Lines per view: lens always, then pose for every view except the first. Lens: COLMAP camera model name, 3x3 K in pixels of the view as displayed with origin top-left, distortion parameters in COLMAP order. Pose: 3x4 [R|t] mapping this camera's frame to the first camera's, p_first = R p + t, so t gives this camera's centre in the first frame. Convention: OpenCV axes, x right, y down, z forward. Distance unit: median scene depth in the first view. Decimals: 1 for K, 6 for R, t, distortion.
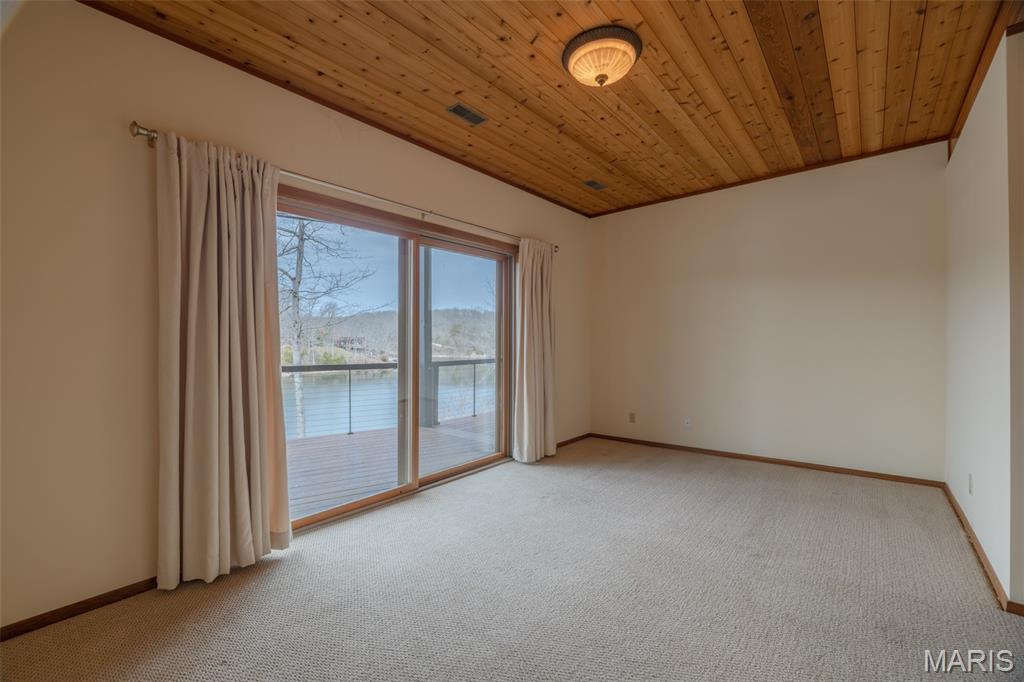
lens RADIAL K [[422.8, 0, 516.0], [0, 422.8, 342.0], [0, 0, 1]] dist [-0.031912, -0.000629]
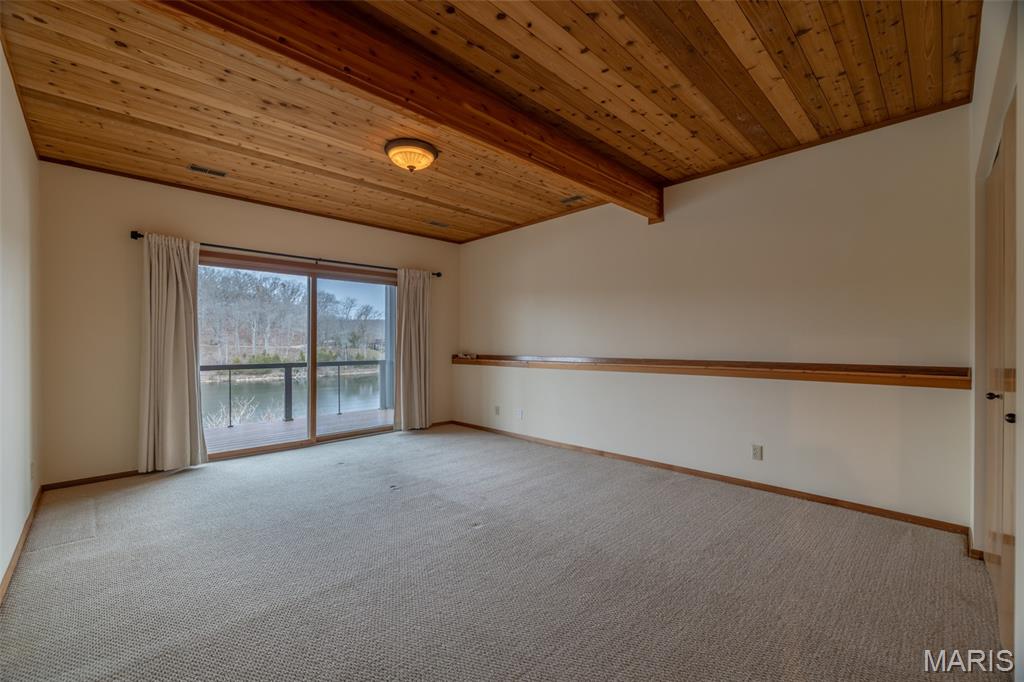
lens RADIAL K [[422.8, 0, 512.1], [0, 422.8, 342.7], [0, 0, 1]] dist [-0.031912, -0.000629]
pose [[0.996280, -0.010845, -0.085493, 0.498258], [0.010960, 0.999940, 0.000872, -0.001026], [0.085479, -0.001805, 0.996338, -0.342050]]
